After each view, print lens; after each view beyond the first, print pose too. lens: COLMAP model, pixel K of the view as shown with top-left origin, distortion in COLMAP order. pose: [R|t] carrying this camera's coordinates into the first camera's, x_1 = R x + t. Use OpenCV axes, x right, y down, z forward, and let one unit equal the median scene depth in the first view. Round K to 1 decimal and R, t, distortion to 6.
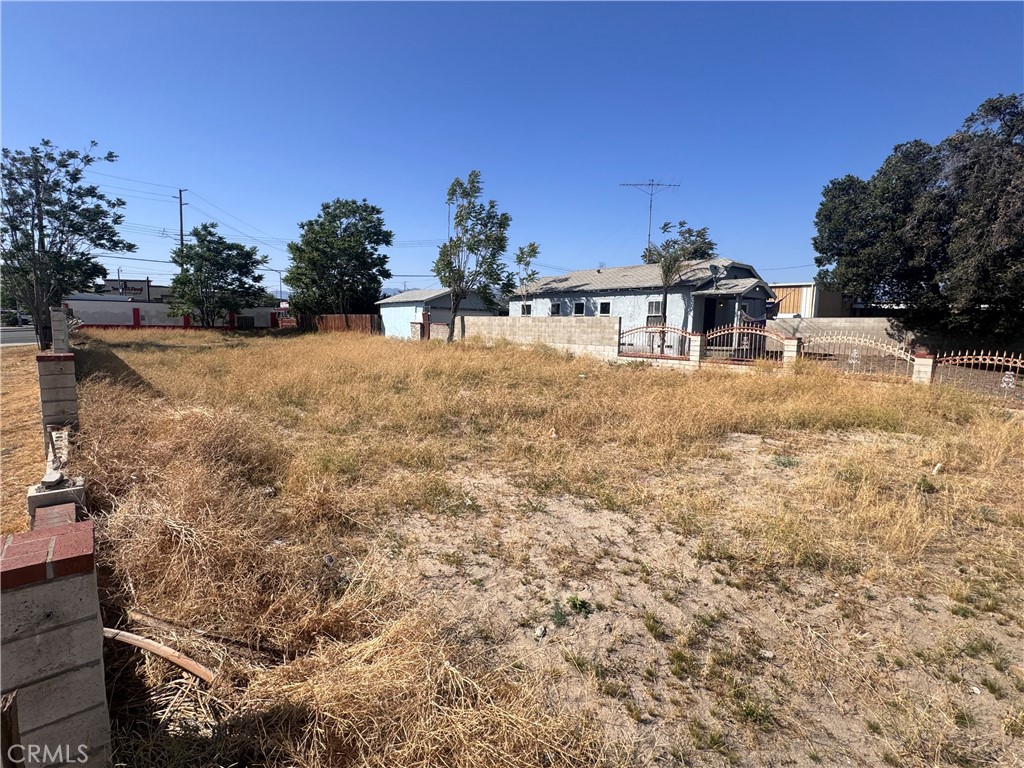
lens RADIAL K [[508.3, 0, 512.0], [0, 508.3, 384.0], [0, 0, 1]] dist [-0.000188, -0.000113]
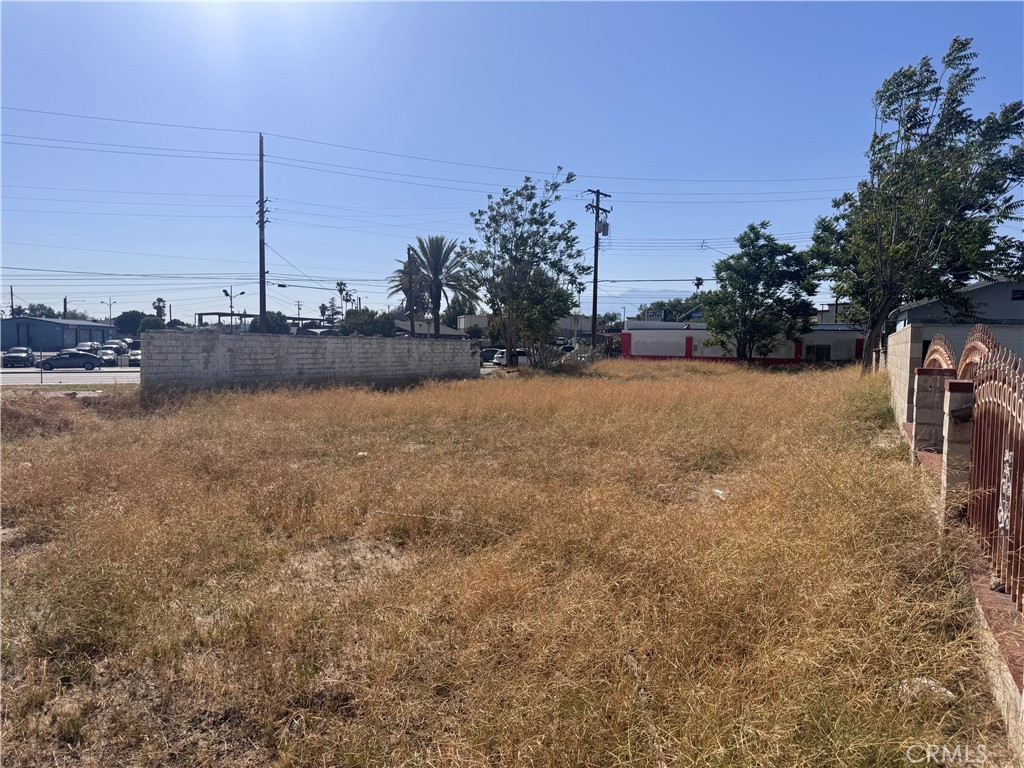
lens RADIAL K [[721.9, 0, 507.3], [0, 721.9, 387.6], [0, 0, 1]] dist [0.129737, -0.186722]
pose [[0.399767, 0.045881, -0.915468, 0.388426], [-0.121456, 0.992591, -0.003291, -0.030065], [0.908534, 0.112505, 0.402378, 0.325157]]
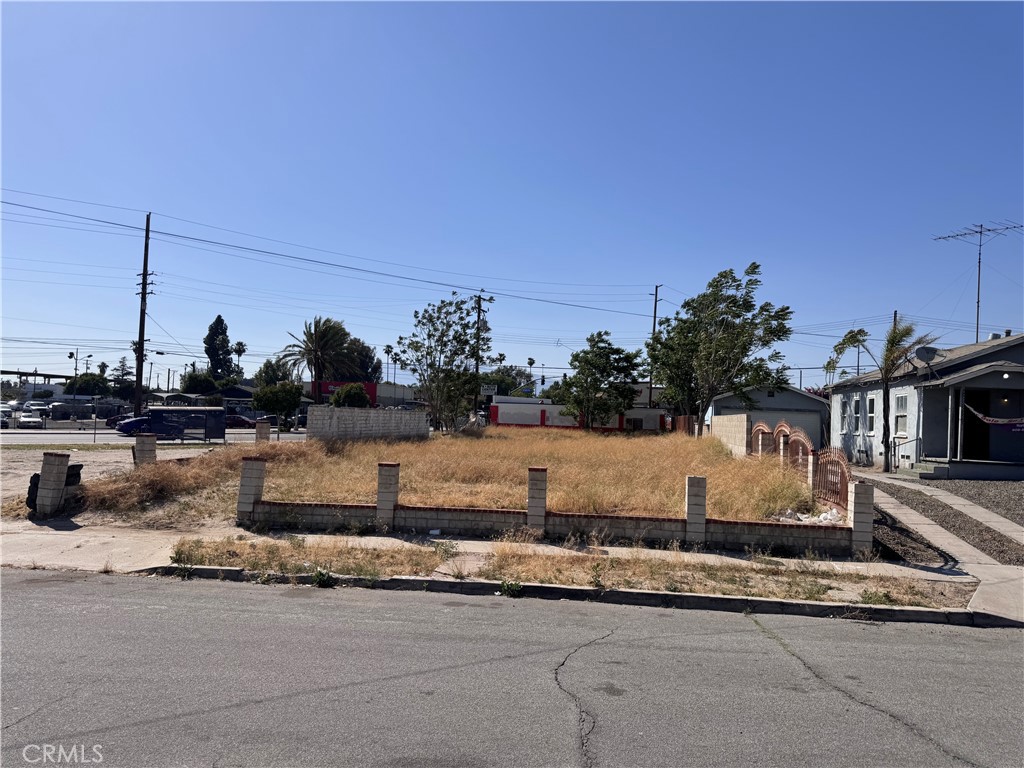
lens RADIAL K [[722.5, 0, 512.0], [0, 722.5, 384.0], [0, 0, 1]] dist [0.112047, -0.135842]
pose [[0.649766, -0.026699, -0.759666, 0.611257], [-0.117306, 0.983889, -0.134915, 0.027359], [0.751029, 0.176776, 0.636165, -0.113005]]
